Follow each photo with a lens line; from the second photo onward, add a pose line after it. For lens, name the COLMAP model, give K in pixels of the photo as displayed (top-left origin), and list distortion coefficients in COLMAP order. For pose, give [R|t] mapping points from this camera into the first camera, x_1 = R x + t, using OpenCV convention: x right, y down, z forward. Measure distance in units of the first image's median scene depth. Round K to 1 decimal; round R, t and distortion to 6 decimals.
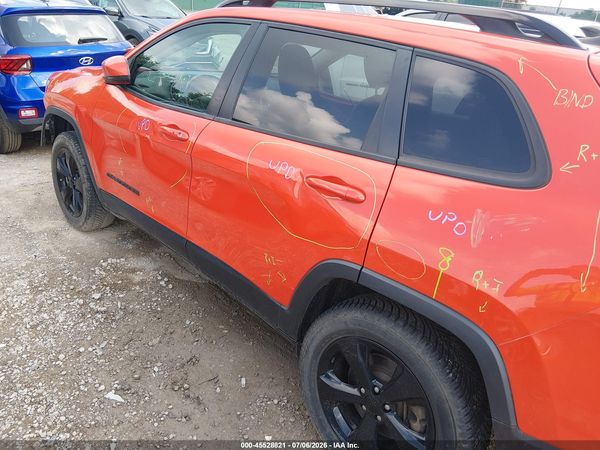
lens RADIAL K [[451.7, 0, 300.0], [0, 451.7, 225.0], [0, 0, 1]] dist [0.102487, -0.166213]
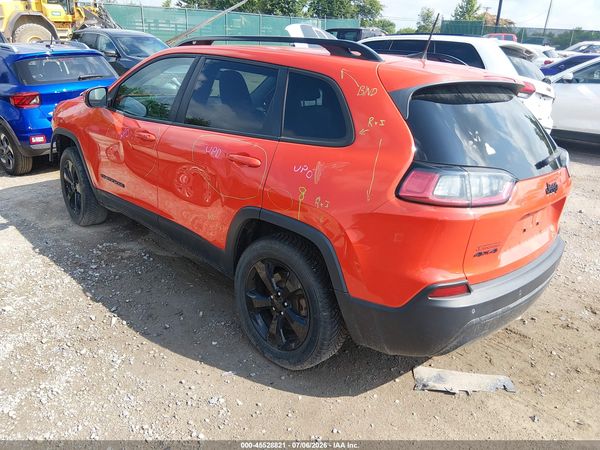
lens RADIAL K [[451.7, 0, 300.0], [0, 451.7, 225.0], [0, 0, 1]] dist [0.102487, -0.166213]
pose [[0.998915, -0.045202, -0.011236, 0.166548], [0.044451, 0.997215, -0.059881, 0.145070], [0.013911, 0.059316, 0.998142, -0.308746]]
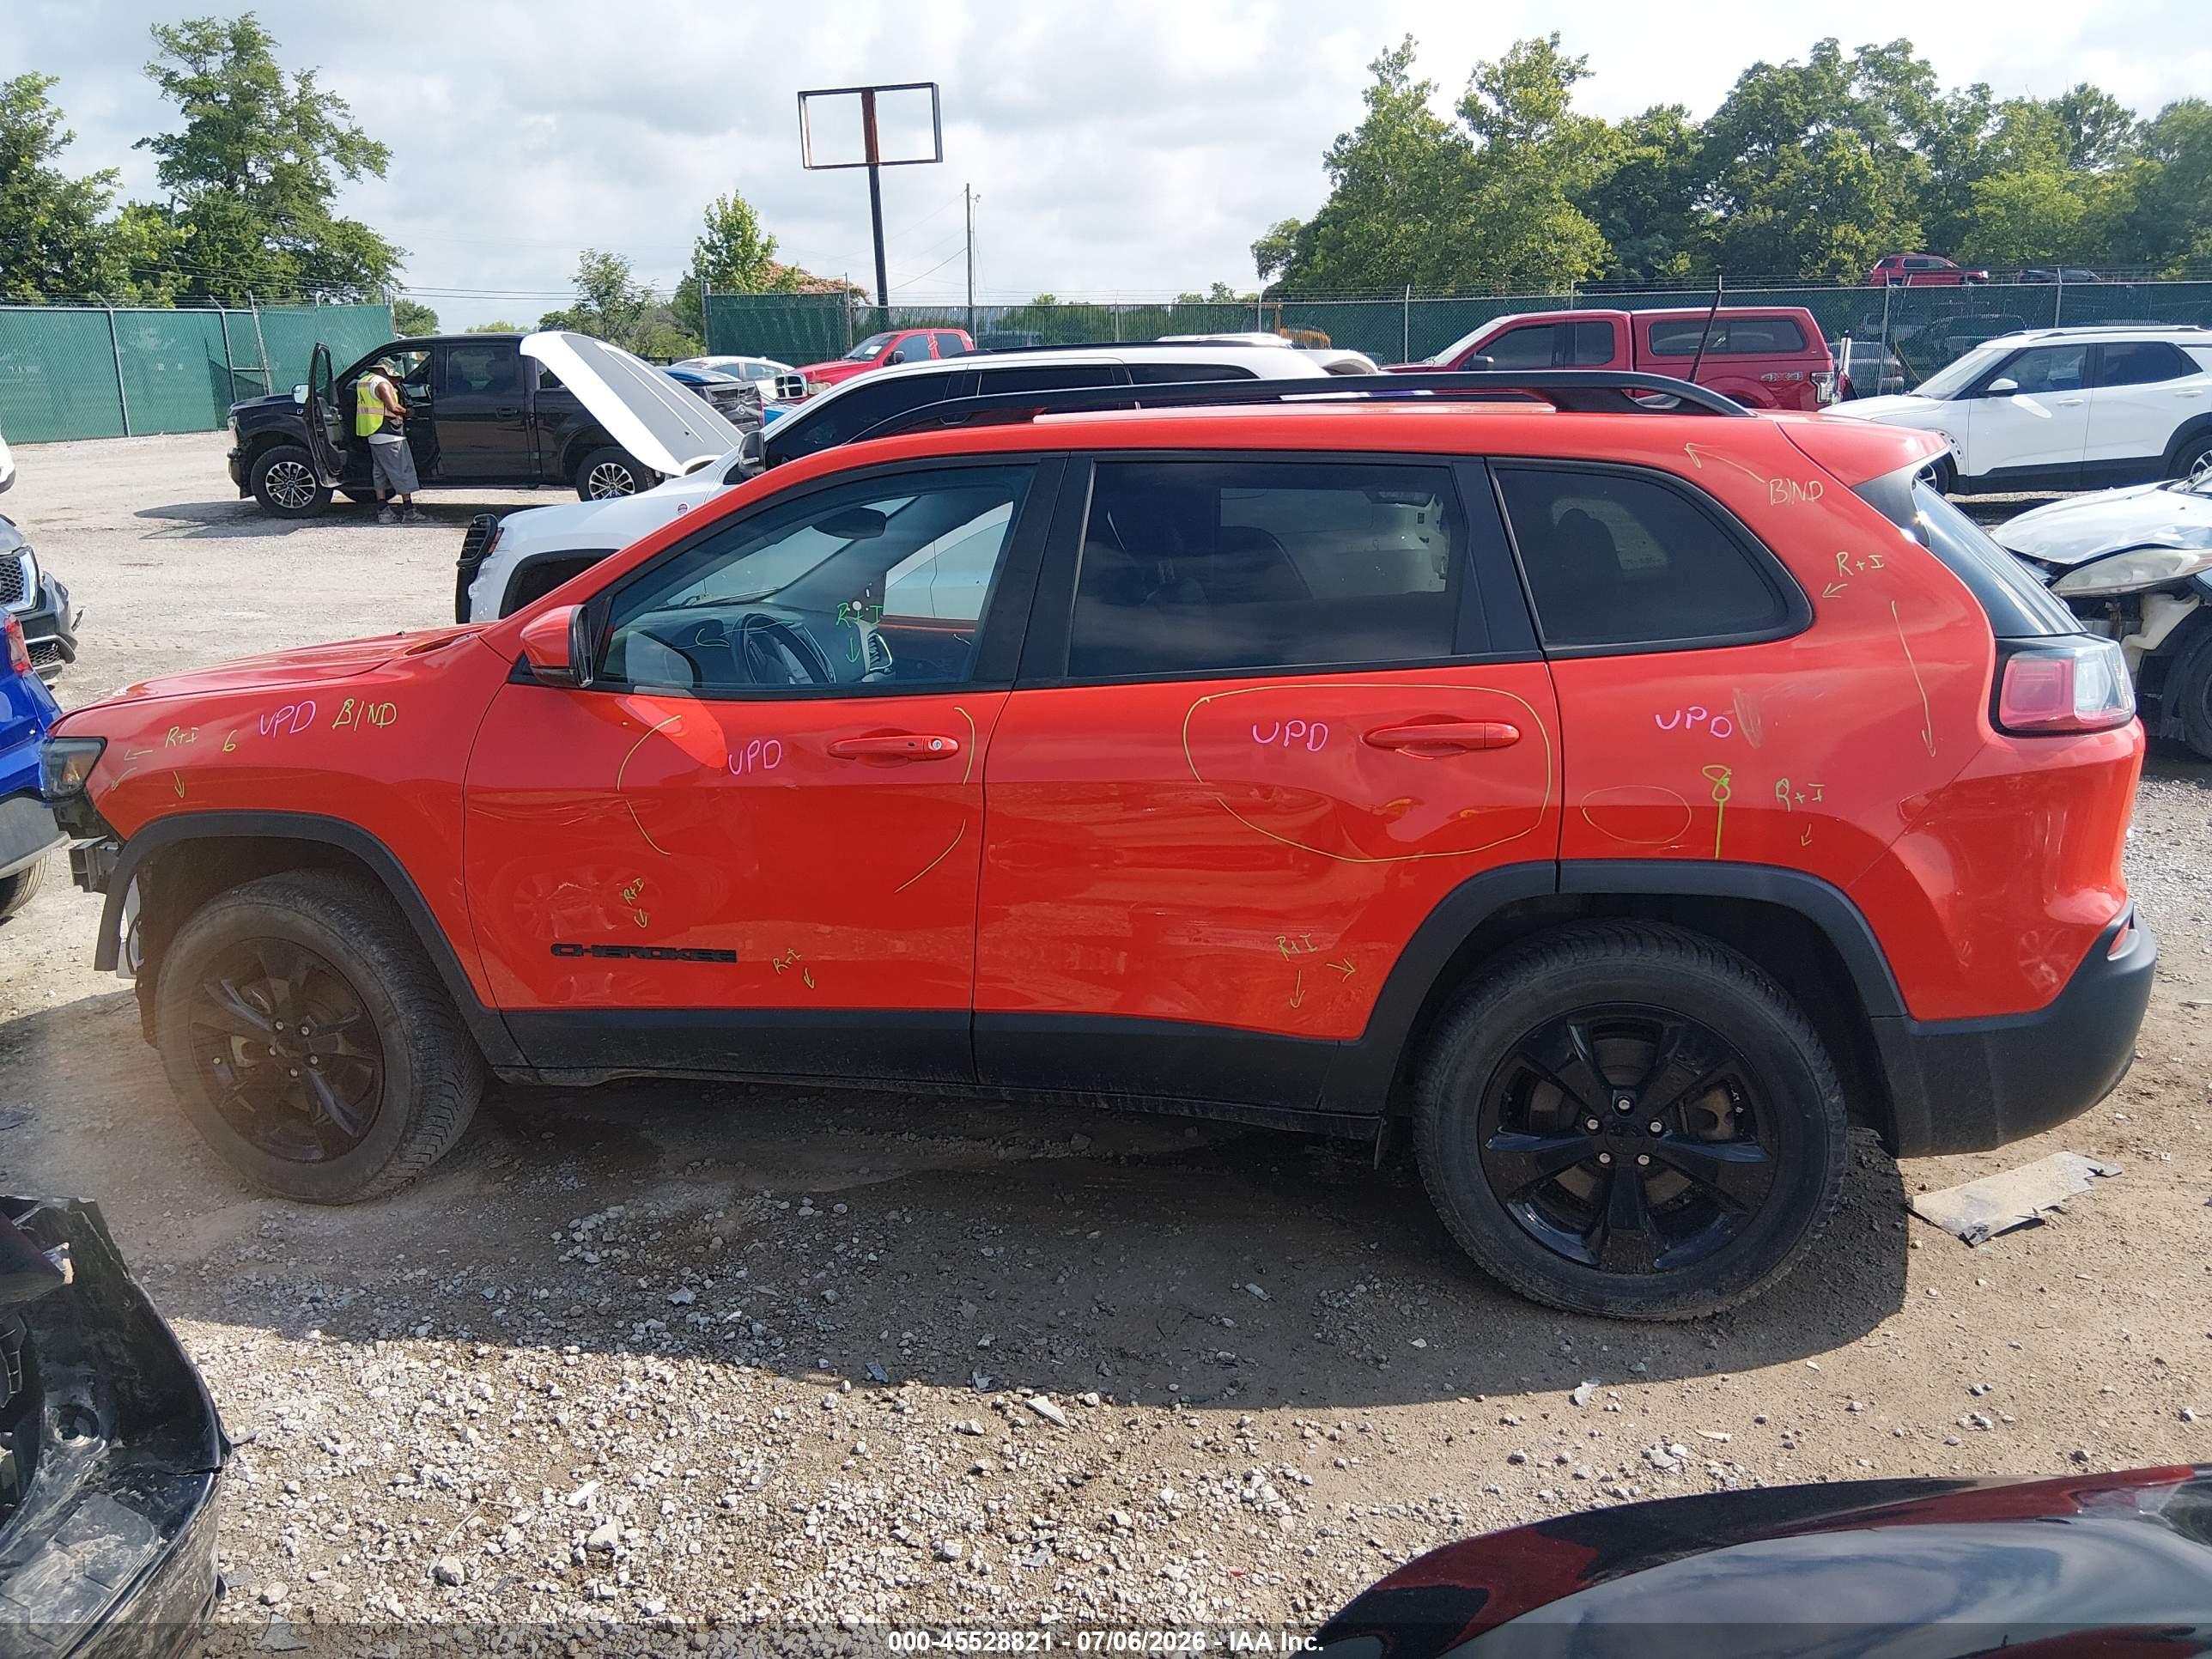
lens RADIAL K [[1665.4, 0, 1106.0], [0, 1665.4, 829.5], [0, 0, 1]] dist [0.102487, -0.166213]
pose [[0.843540, -0.239176, 0.480869, -0.708868], [0.312653, 0.946693, -0.077588, 0.027457], [-0.436678, 0.215794, 0.873353, -0.264481]]
